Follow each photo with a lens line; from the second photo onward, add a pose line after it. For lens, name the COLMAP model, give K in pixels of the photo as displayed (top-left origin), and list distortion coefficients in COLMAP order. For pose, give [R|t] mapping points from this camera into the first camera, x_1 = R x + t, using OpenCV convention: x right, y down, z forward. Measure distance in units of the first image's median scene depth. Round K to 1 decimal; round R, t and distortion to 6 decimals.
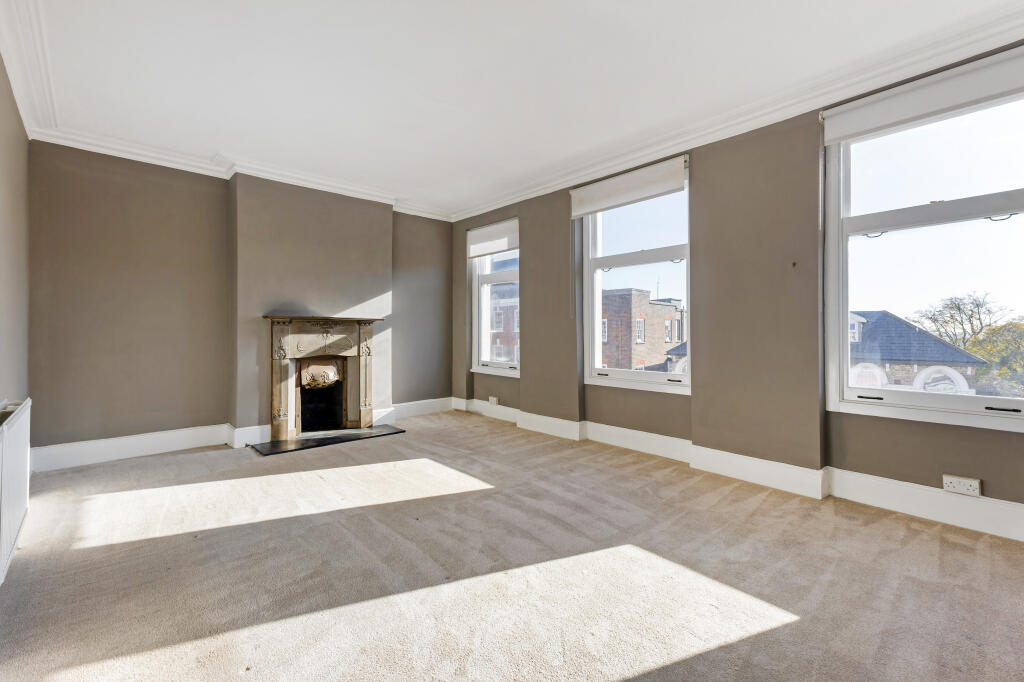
lens RADIAL K [[444.0, 0, 513.2], [0, 444.0, 332.6], [0, 0, 1]] dist [0.017547, 0.000304]
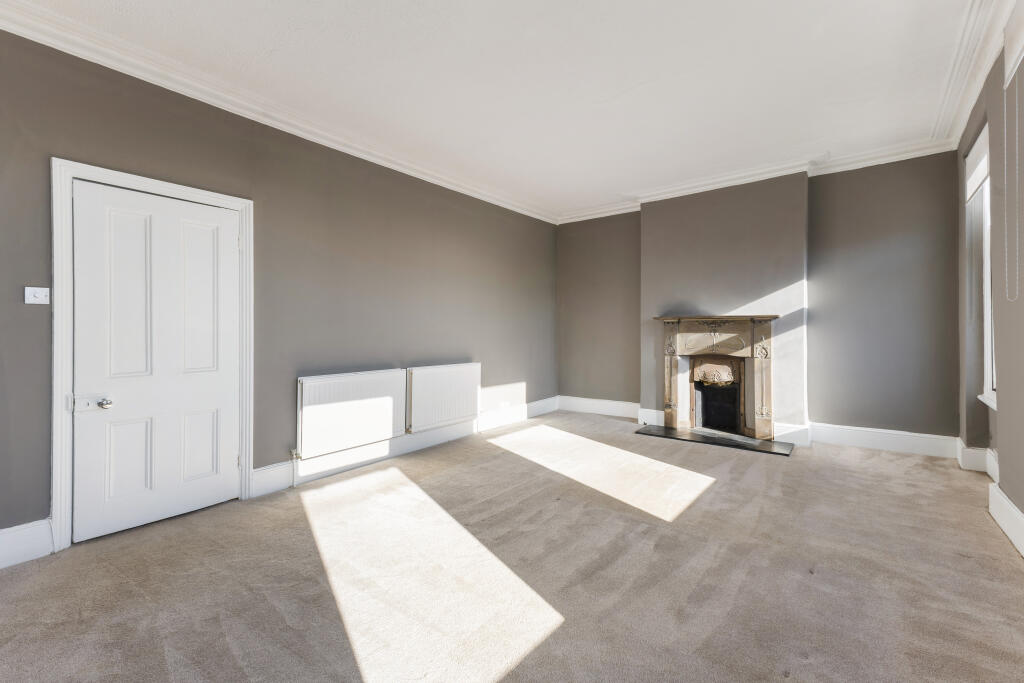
lens RADIAL K [[444.0, 0, 512.0], [0, 444.0, 328.7], [0, 0, 1]] dist [0.017547, 0.000304]
pose [[0.163973, -0.004864, -0.986453, 0.486968], [0.004072, 0.999983, -0.004254, -0.003778], [0.986456, -0.003319, 0.163990, 0.392431]]
